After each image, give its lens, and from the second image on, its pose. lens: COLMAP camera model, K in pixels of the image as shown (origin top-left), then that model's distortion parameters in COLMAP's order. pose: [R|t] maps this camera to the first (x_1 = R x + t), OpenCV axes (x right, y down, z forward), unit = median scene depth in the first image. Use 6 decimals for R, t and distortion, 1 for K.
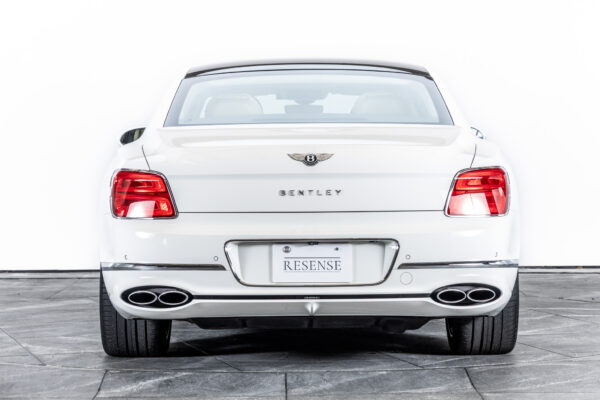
lens RADIAL K [[1806.4, 0, 300.0], [0, 1806.4, 200.0], [0, 0, 1]] dist [0.159477, 1.064028]
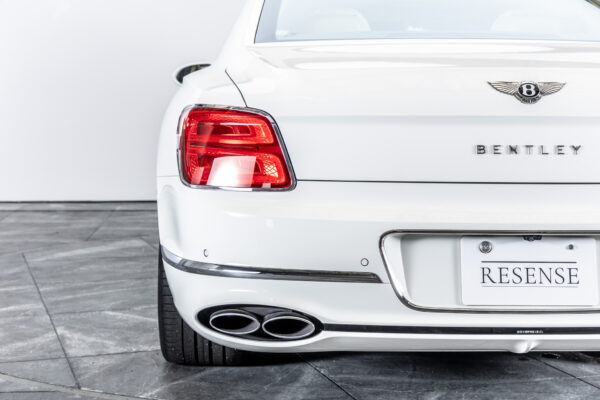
lens RADIAL K [[1050.7, 0, 300.0], [0, 1050.7, 200.0], [0, 0, 1]] dist [0.030624, 0.027038]
pose [[0.999329, 0.011717, 0.034711, -0.078074], [-0.013904, 0.997887, 0.063462, -0.008276], [-0.033894, -0.063902, 0.997380, 0.660876]]
